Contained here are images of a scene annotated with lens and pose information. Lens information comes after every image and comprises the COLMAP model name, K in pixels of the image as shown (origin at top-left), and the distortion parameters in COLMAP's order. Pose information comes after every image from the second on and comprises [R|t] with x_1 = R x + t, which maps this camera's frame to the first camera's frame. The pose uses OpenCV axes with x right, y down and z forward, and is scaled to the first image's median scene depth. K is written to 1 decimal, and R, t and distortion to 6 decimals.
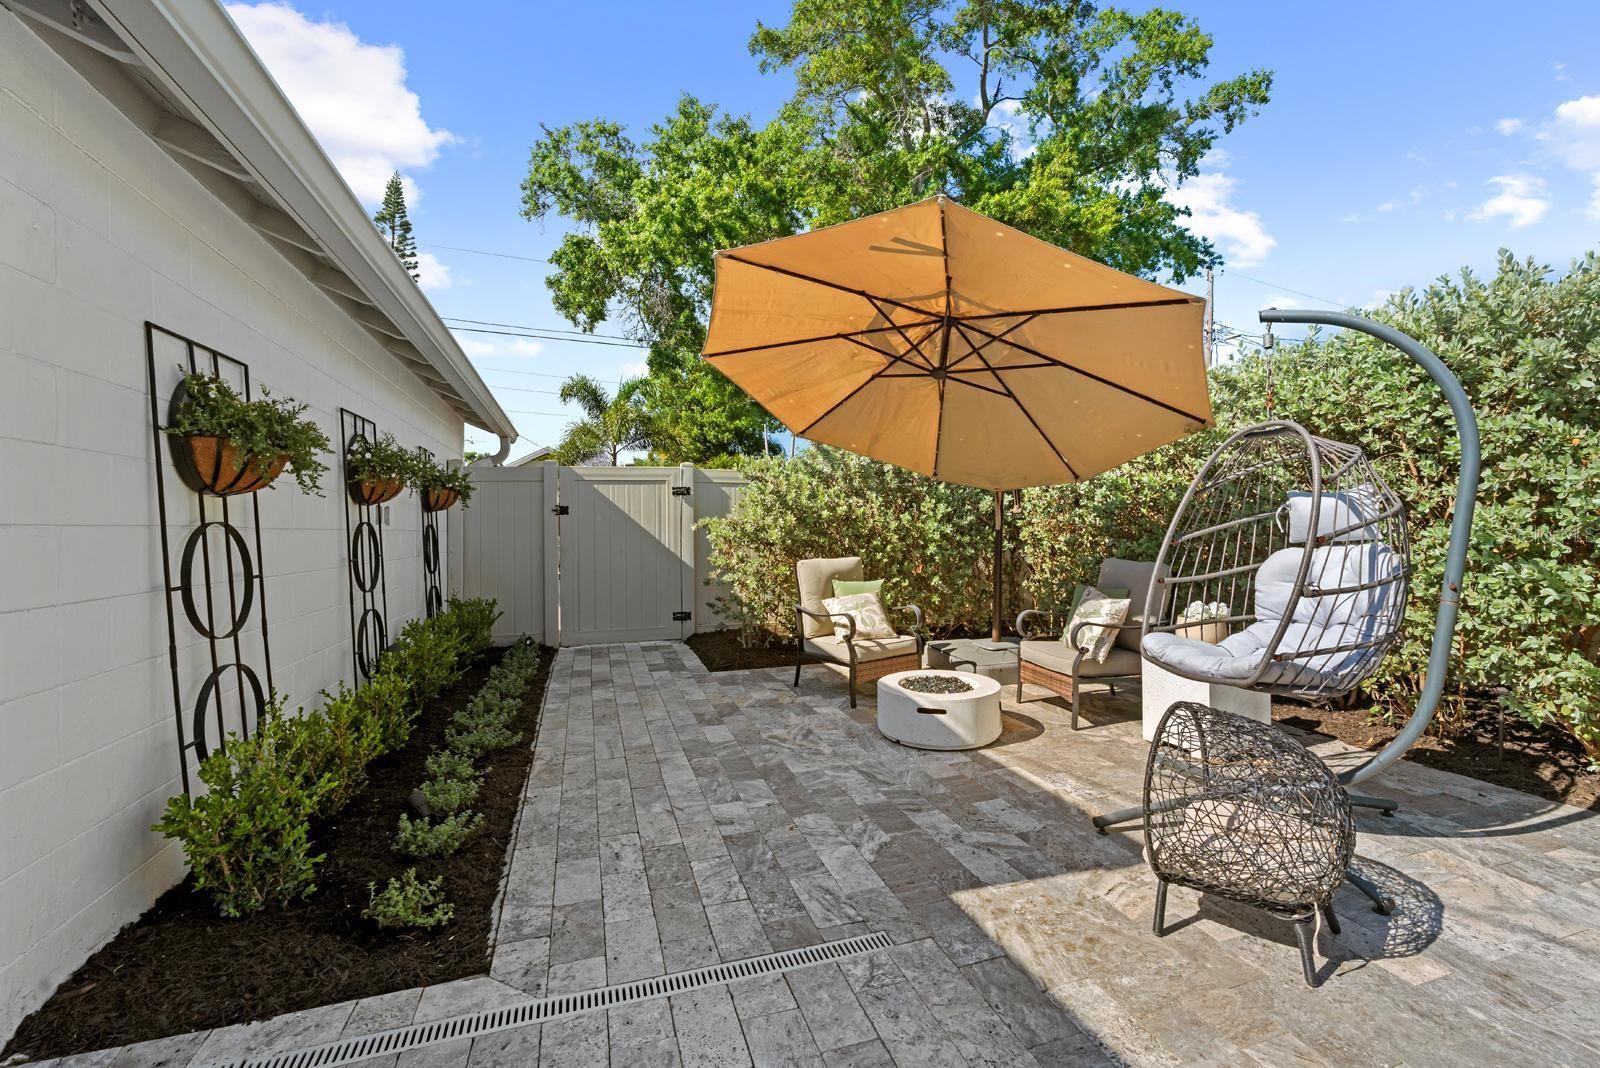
lens RADIAL K [[642.0, 0, 793.4], [0, 642.0, 516.7], [0, 0, 1]] dist [0.020150, -0.022330]
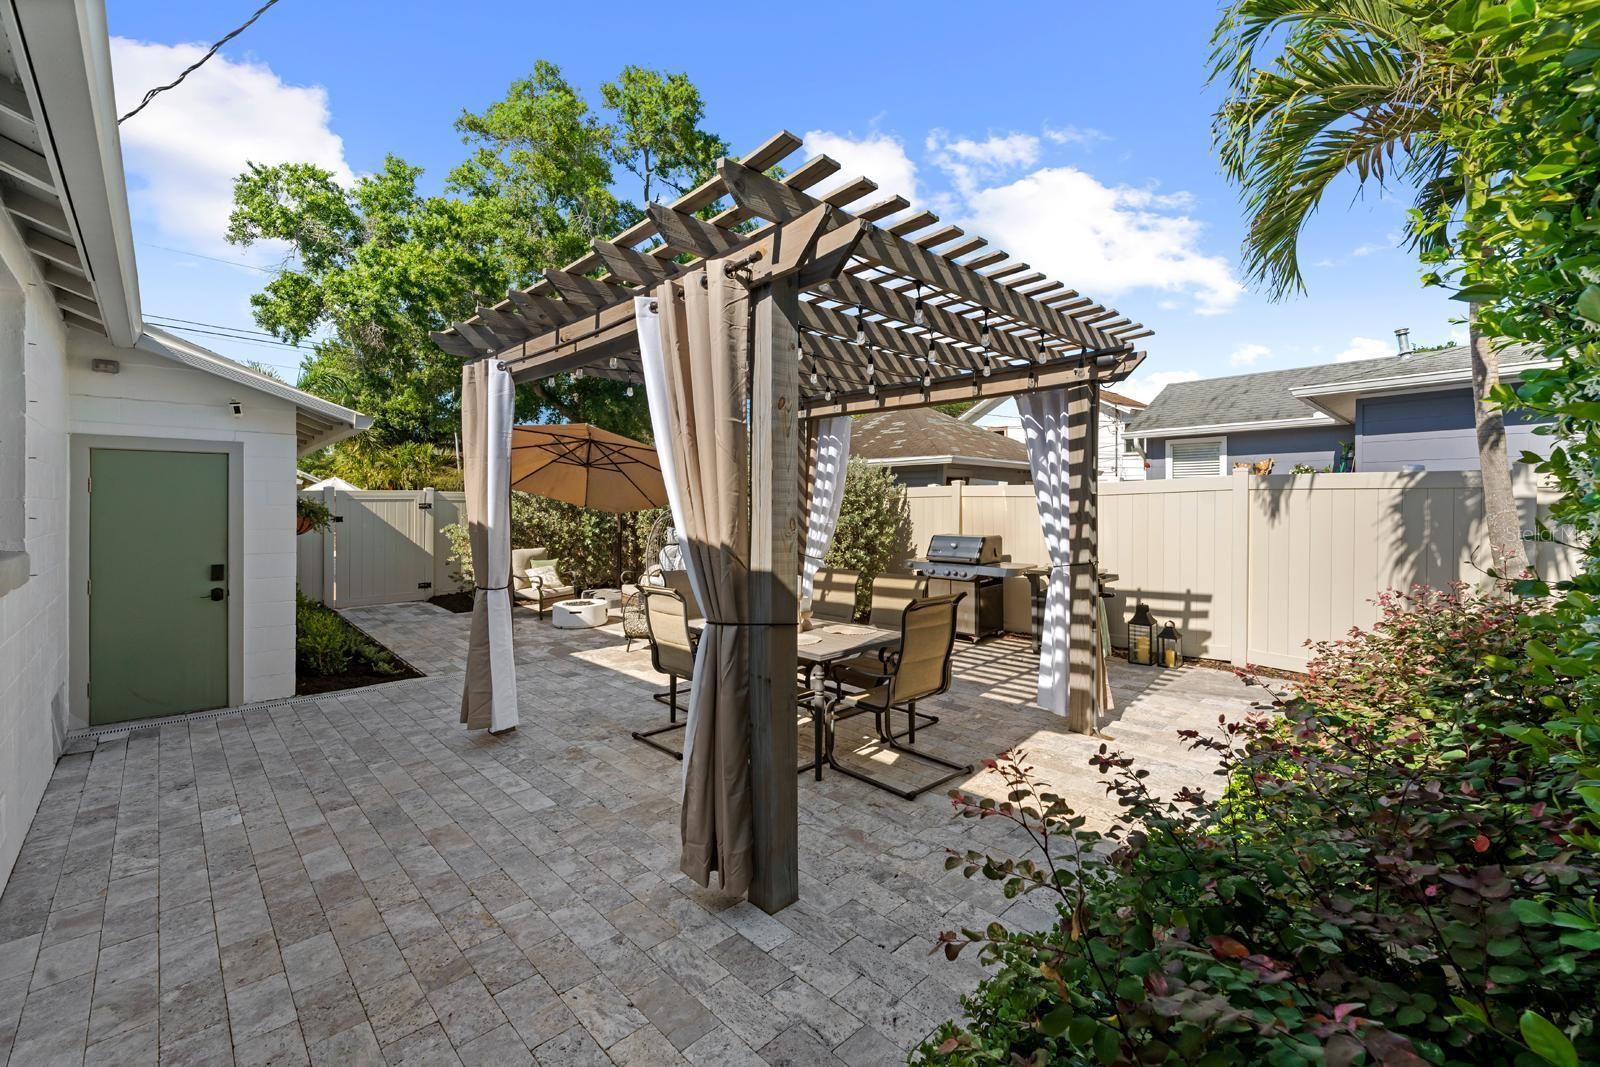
lens RADIAL K [[642.0, 0, 793.4], [0, 642.0, 516.2], [0, 0, 1]] dist [0.020150, -0.022330]
pose [[0.893963, 0.002738, 0.448133, -0.081450], [-0.019534, 0.999269, 0.032863, -0.091627], [-0.447715, -0.038132, 0.893363, -0.883164]]
